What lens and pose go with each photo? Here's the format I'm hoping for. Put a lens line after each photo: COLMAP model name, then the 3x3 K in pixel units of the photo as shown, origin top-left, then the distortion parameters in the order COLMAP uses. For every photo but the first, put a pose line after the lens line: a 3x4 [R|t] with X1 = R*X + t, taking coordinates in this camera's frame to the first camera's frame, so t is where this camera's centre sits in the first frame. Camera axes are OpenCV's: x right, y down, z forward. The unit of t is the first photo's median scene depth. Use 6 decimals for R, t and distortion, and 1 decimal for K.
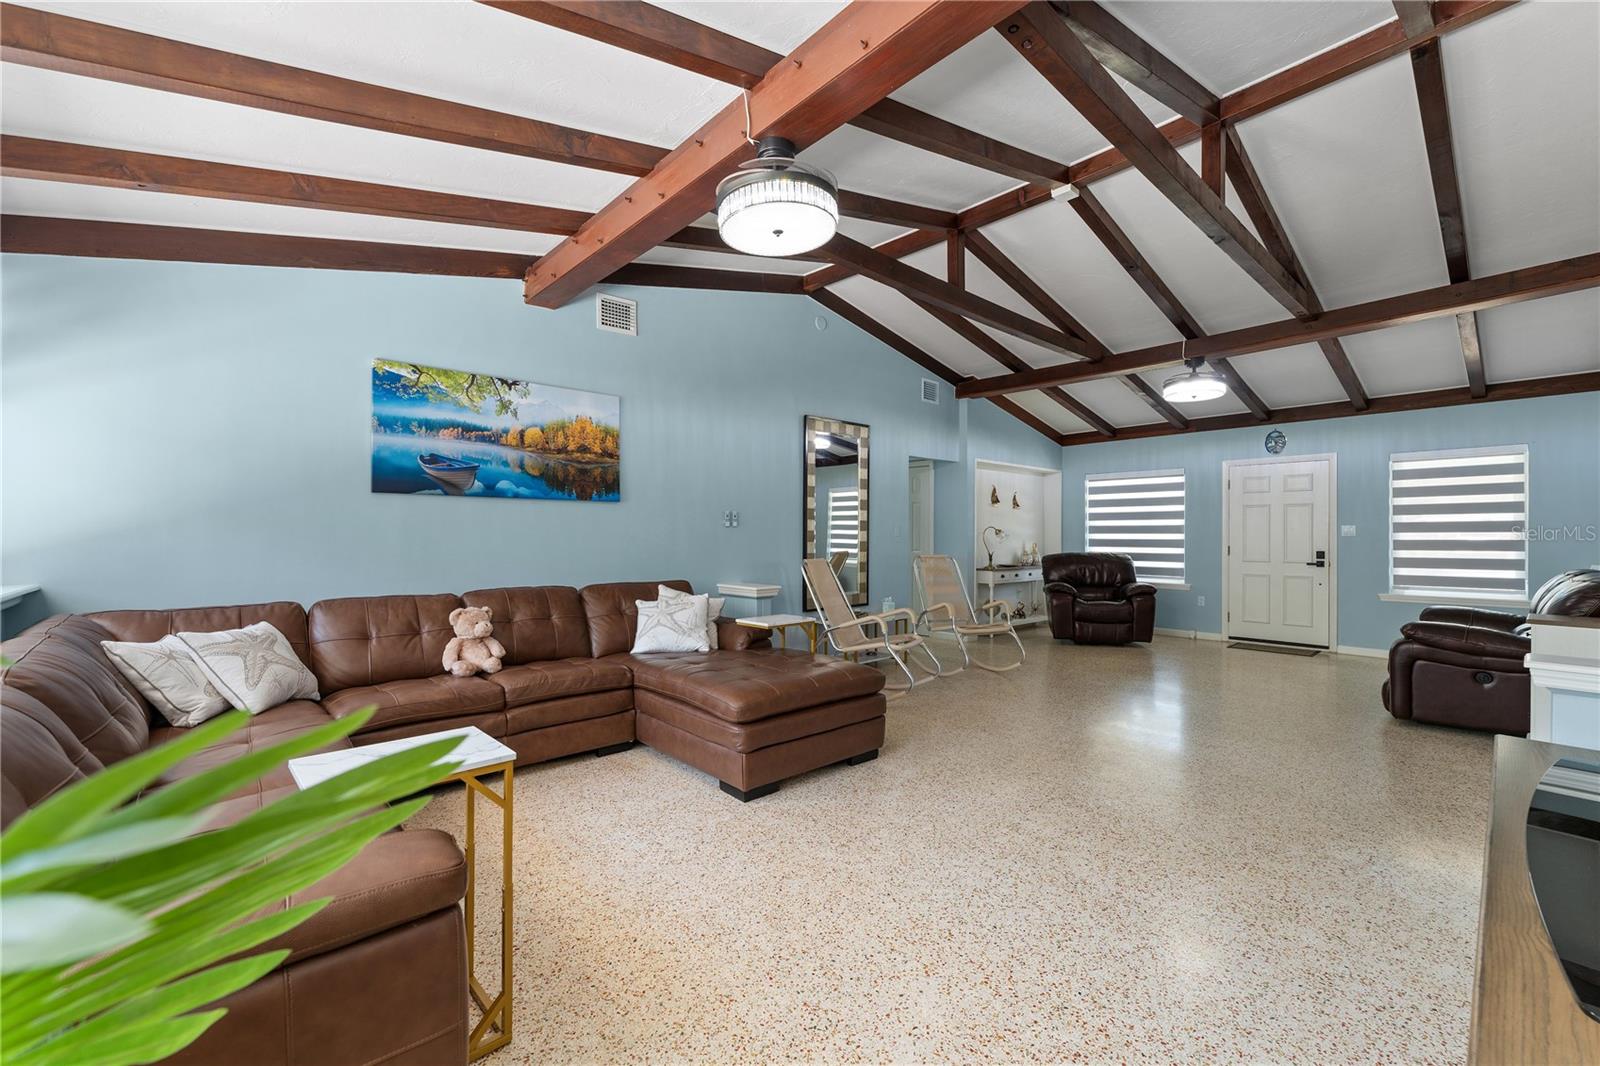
lens RADIAL K [[648.5, 0, 796.0], [0, 648.5, 531.5], [0, 0, 1]] dist [-0.000735, -0.000191]
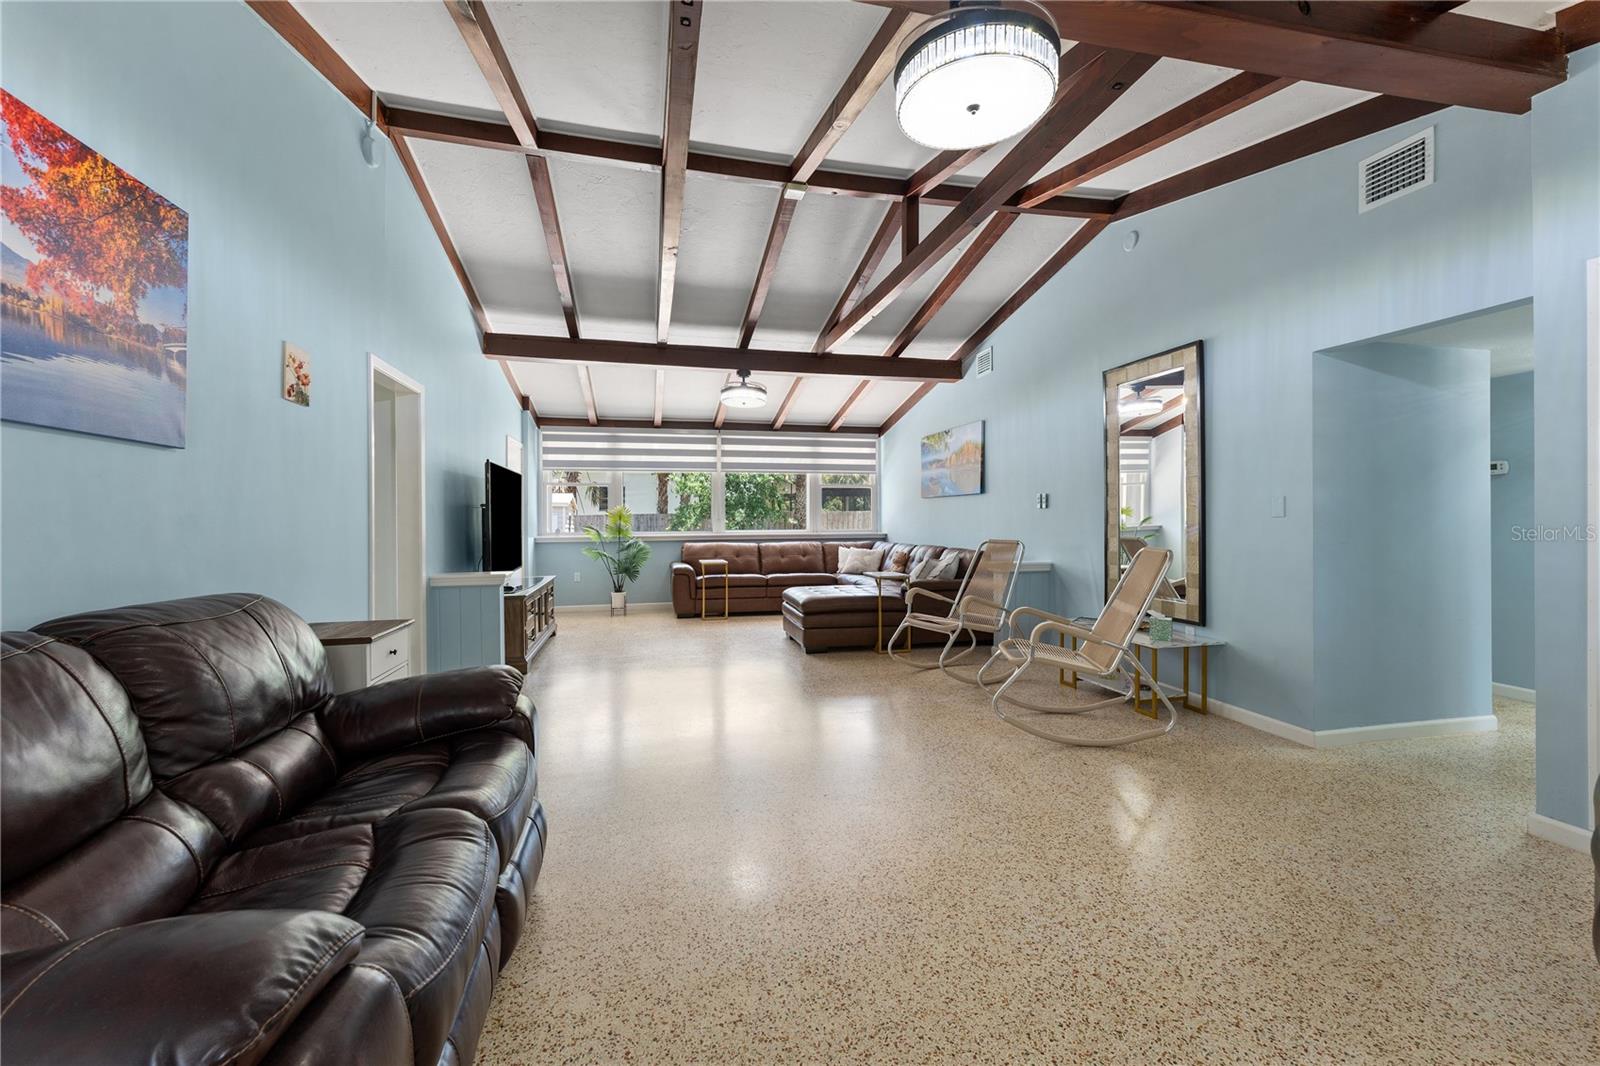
lens RADIAL K [[638.5, 0, 797.5], [0, 638.5, 515.3], [0, 0, 1]] dist [0.000067, 0.000043]
pose [[-0.479003, -0.001858, -0.877811, 0.971264], [0.010902, 0.999908, -0.008065, 0.007475], [0.877746, -0.013433, -0.478938, 1.100914]]
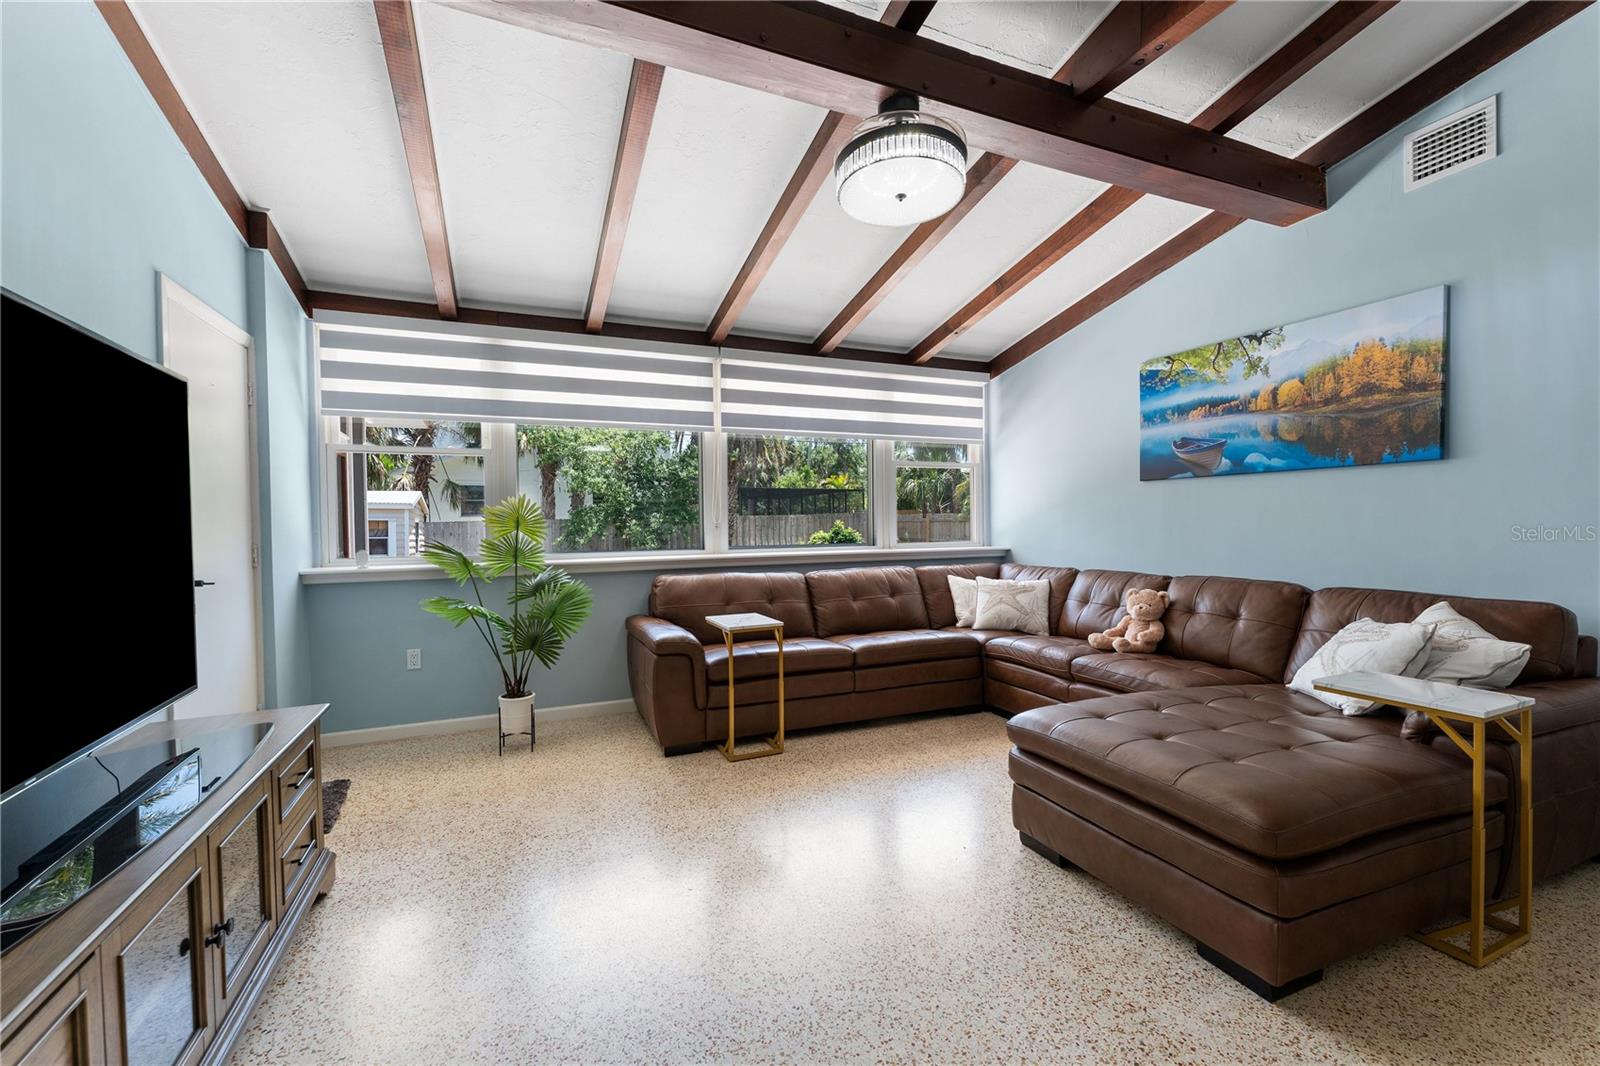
lens RADIAL K [[648.5, 0, 796.0], [0, 648.5, 531.5], [0, 0, 1]] dist [-0.000735, -0.000191]
pose [[-0.317136, 0.016756, -0.948232, 0.410497], [0.019199, 0.999752, 0.011245, 0.002496], [0.948186, -0.014639, -0.317379, 0.516093]]
